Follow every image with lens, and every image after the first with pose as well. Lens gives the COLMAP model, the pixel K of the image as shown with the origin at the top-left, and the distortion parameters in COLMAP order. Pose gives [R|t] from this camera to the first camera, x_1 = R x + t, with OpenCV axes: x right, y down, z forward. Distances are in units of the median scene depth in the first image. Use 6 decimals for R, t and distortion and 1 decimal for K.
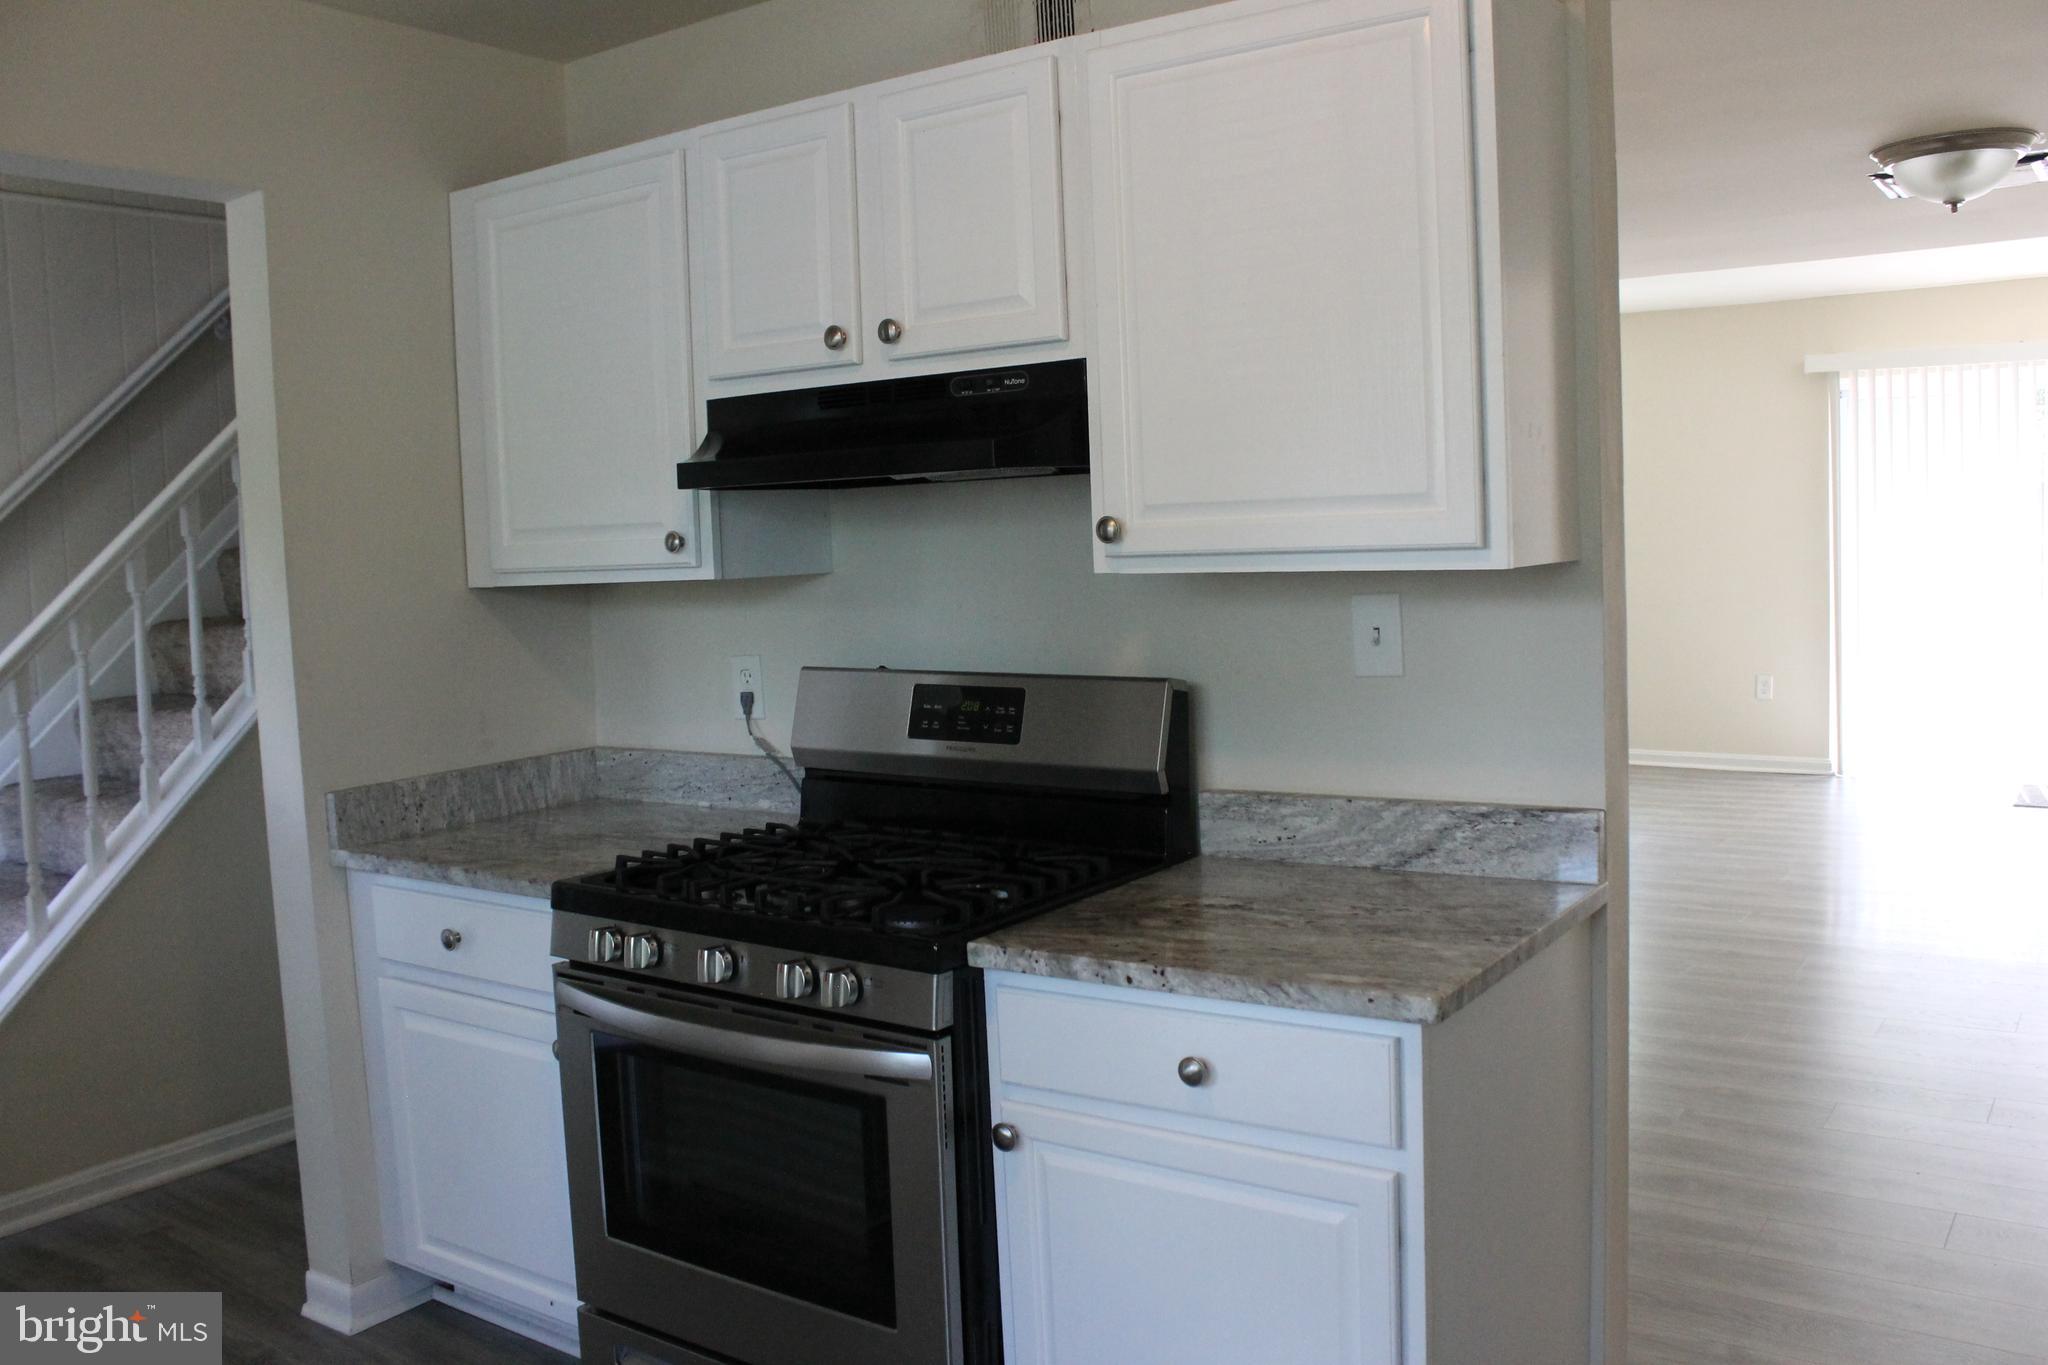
lens RADIAL K [[1712.7, 0, 1025.5], [0, 1712.7, 673.8], [0, 0, 1]] dist [-0.119346, 0.026141]
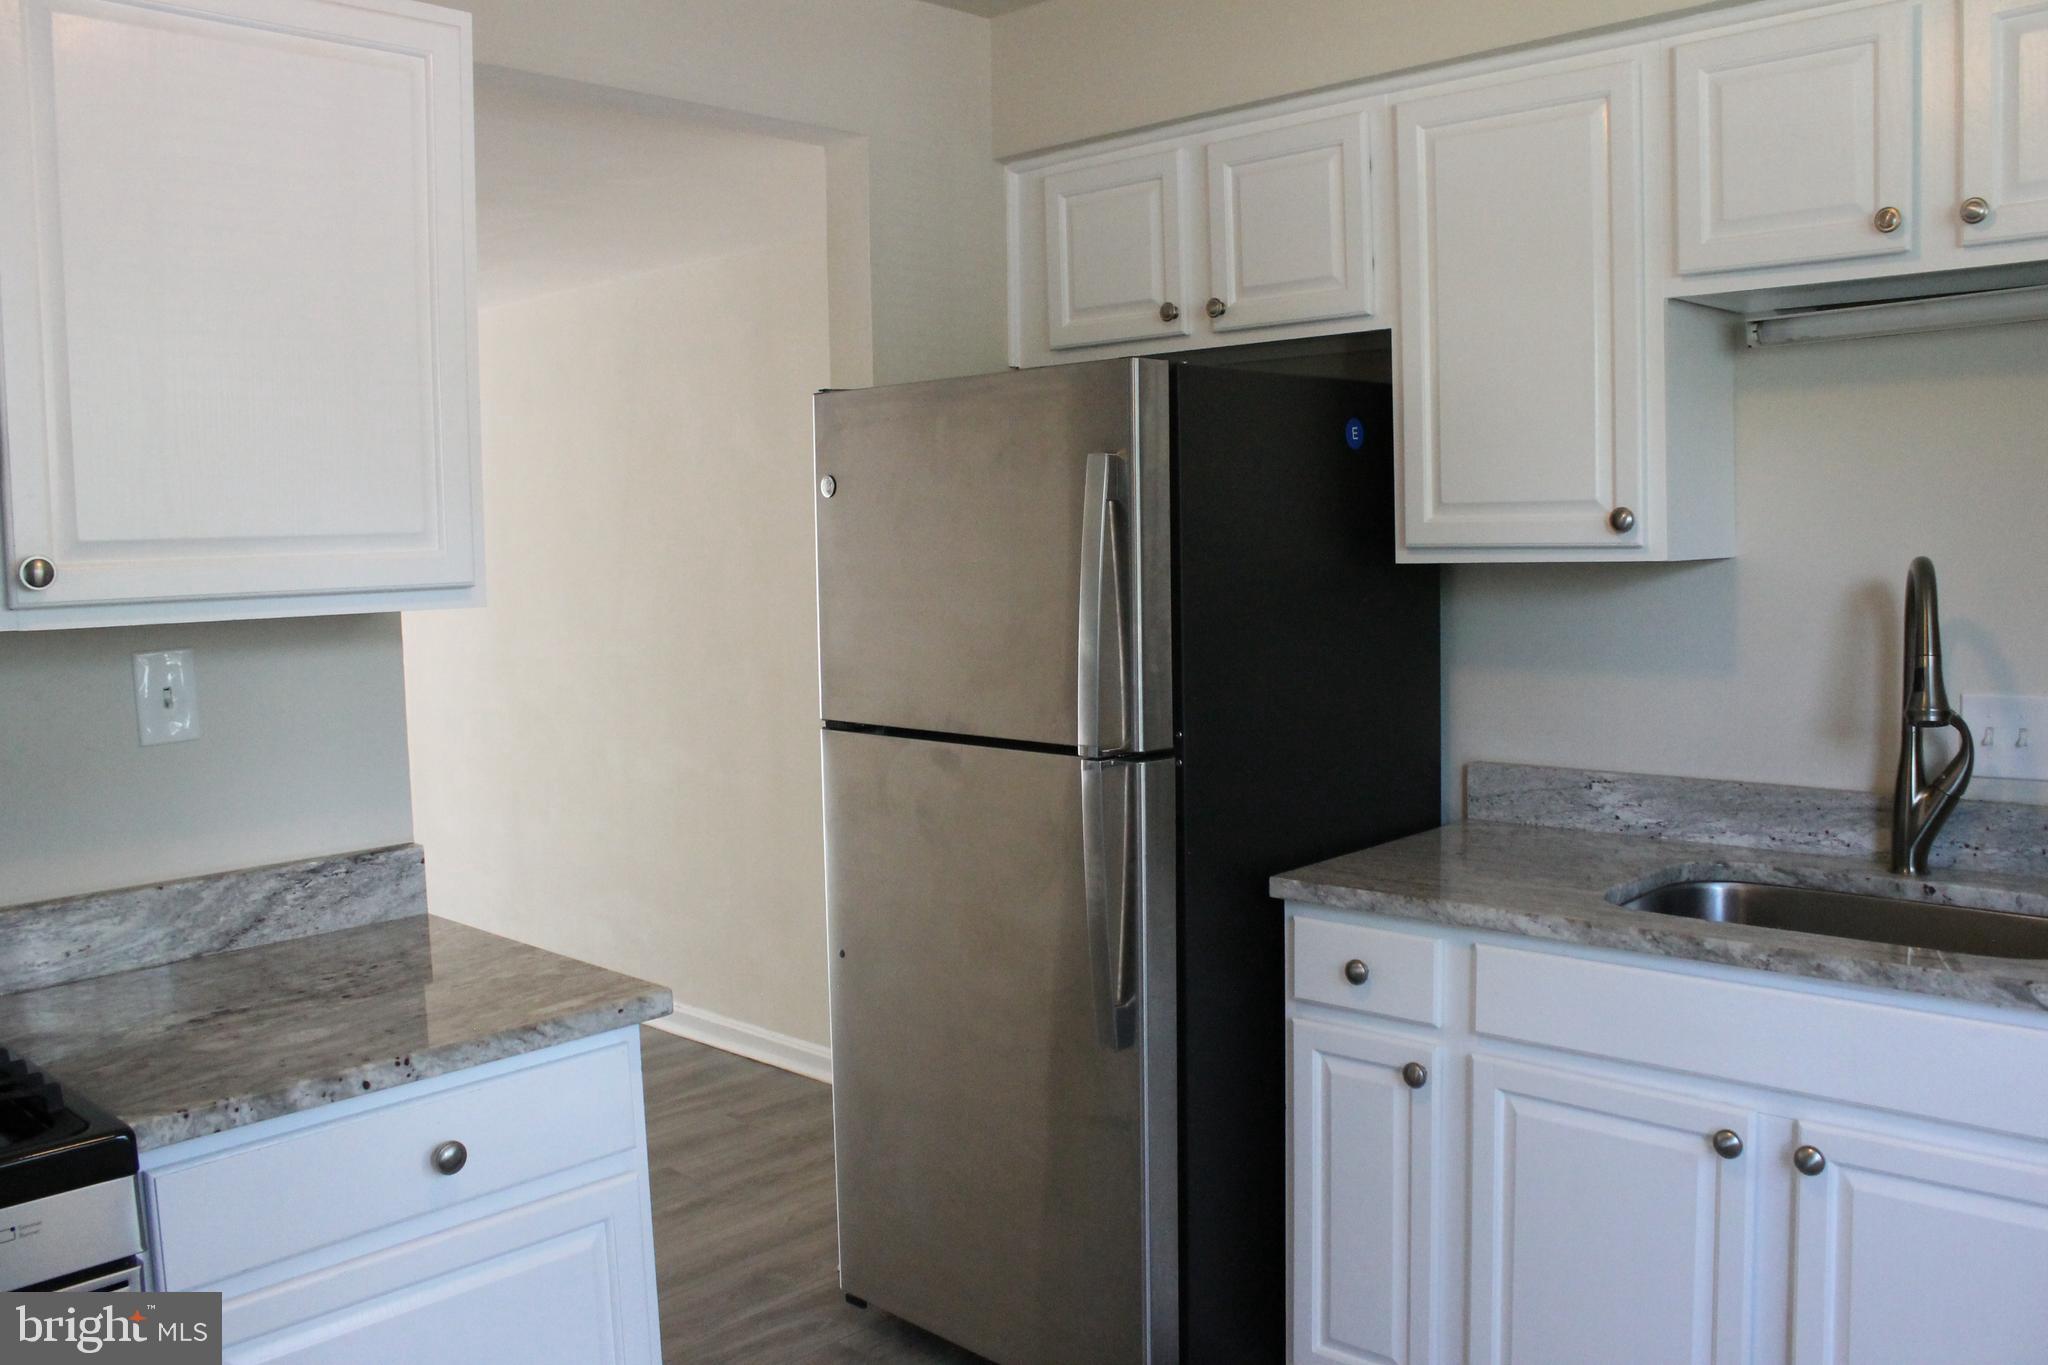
lens RADIAL K [[1712.7, 0, 1025.5], [0, 1712.7, 663.4], [0, 0, 1]] dist [-0.119346, 0.026141]
pose [[0.144368, -0.038668, 0.988768, -0.602171], [0.103548, 0.994341, 0.023767, -0.014520], [-0.984091, 0.098953, 0.147555, 0.445342]]
